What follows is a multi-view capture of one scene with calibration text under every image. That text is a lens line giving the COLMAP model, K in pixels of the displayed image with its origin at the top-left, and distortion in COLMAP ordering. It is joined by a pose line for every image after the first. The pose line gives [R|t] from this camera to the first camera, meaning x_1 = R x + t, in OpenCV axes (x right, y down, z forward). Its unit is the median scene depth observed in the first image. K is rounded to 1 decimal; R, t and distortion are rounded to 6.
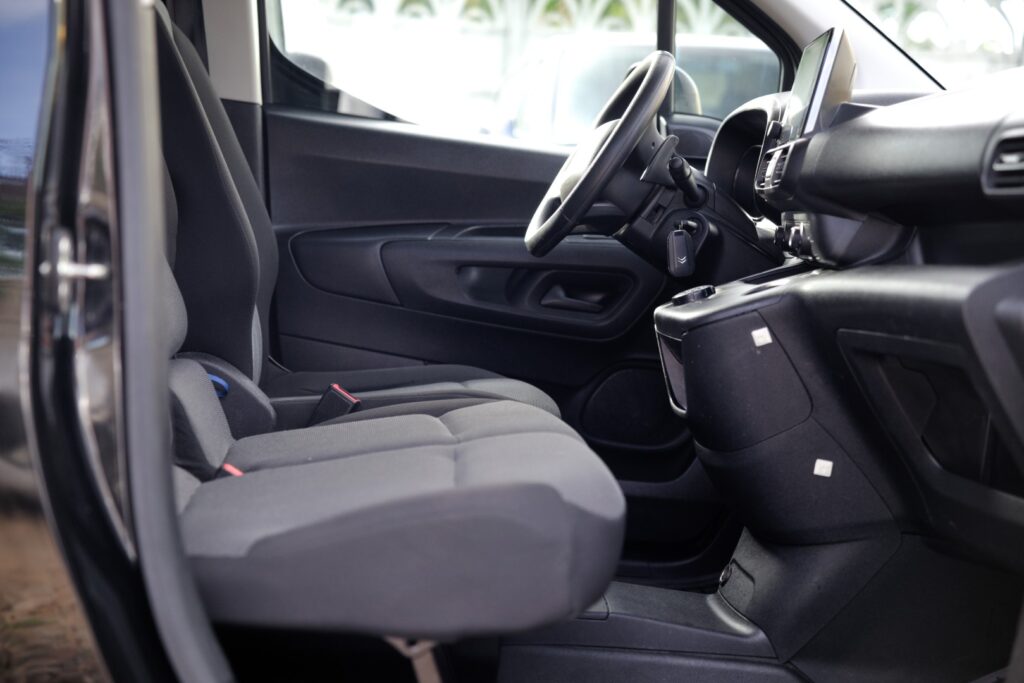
lens RADIAL K [[1644.1, 0, 512.8], [0, 1644.1, 331.2], [0, 0, 1]] dist [0.374575, 0.000000]
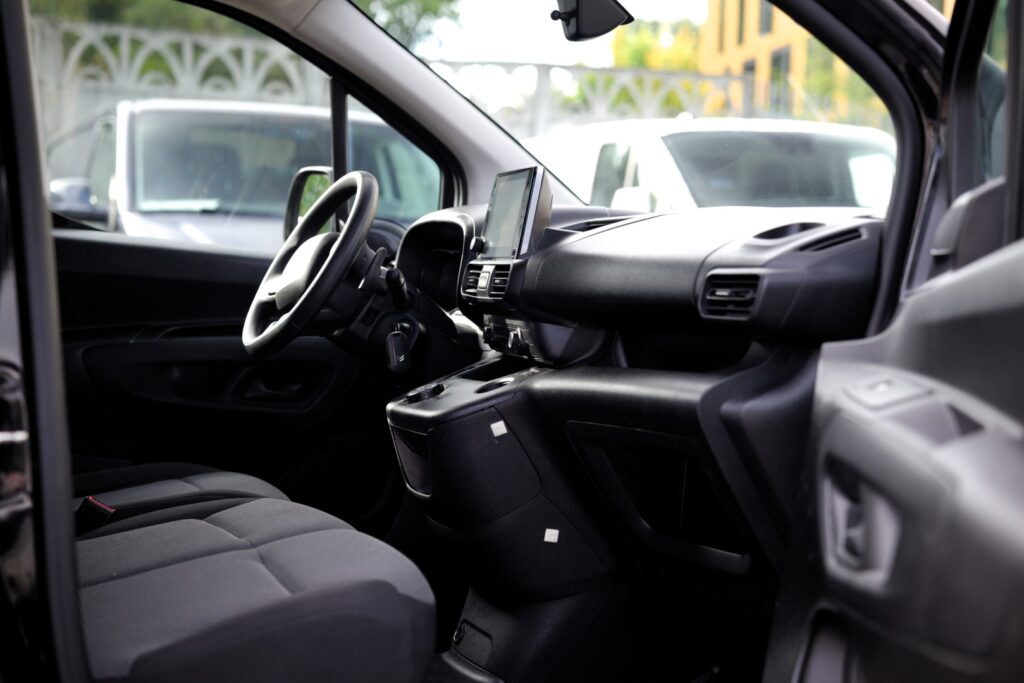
lens RADIAL K [[1644.1, 0, 514.9], [0, 1644.1, 340.5], [0, 0, 1]] dist [0.374575, 0.000000]
pose [[0.957806, -0.050610, 0.282923, -0.156575], [0.055410, 0.998423, -0.008986, -0.044977], [-0.282022, 0.024284, 0.959100, -0.116421]]
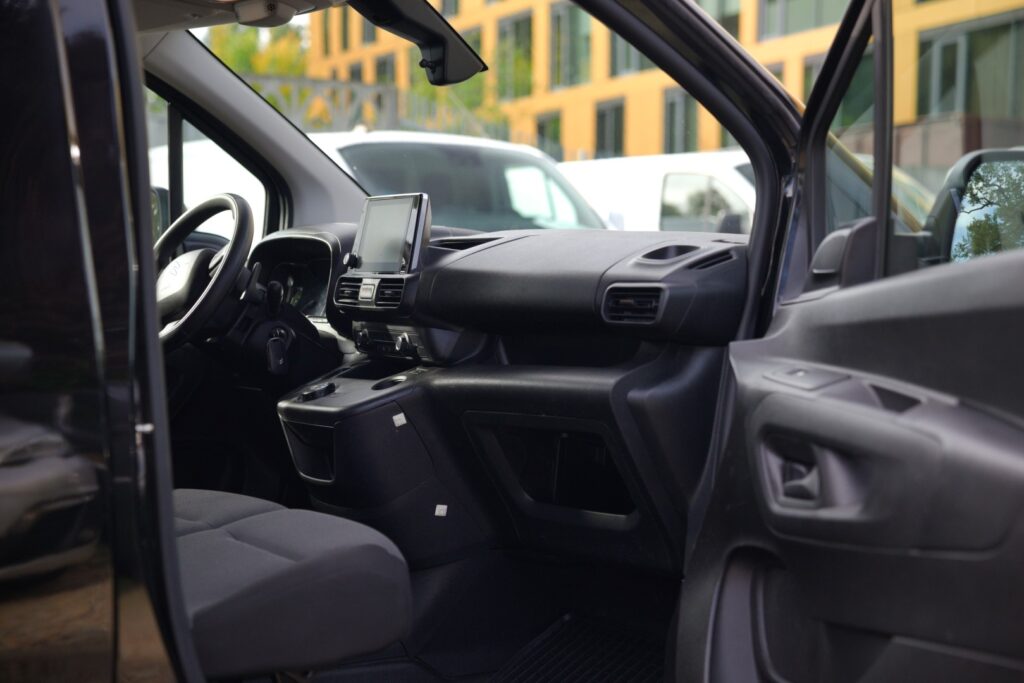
lens RADIAL K [[1644.1, 0, 515.5], [0, 1644.1, 334.2], [0, 0, 1]] dist [0.374575, 0.000000]
pose [[0.862111, -0.063218, 0.502760, -0.420073], [0.071902, 0.997409, 0.002121, -0.059282], [-0.501592, 0.034321, 0.864423, -0.210108]]
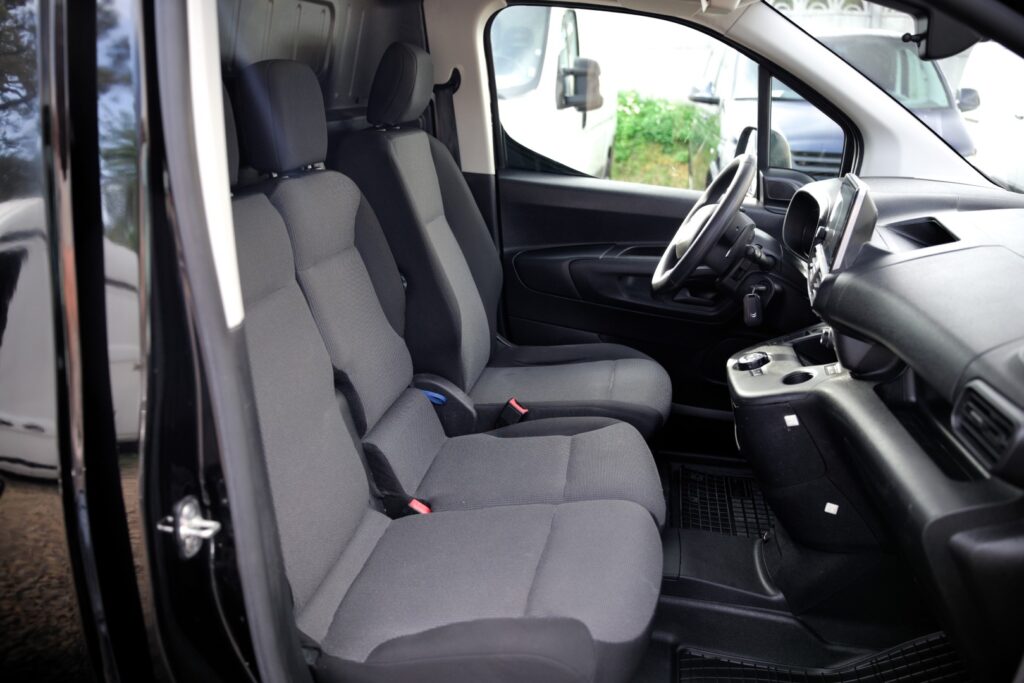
lens RADIAL K [[834.8, 0, 517.4], [0, 834.8, 339.3], [0, 0, 1]] dist [-0.099222, 0.075702]
pose [[0.968109, 0.034819, -0.248099, 0.092567], [0.020501, 0.975964, 0.216966, -0.200758], [0.249690, -0.215133, 0.944125, 0.301719]]
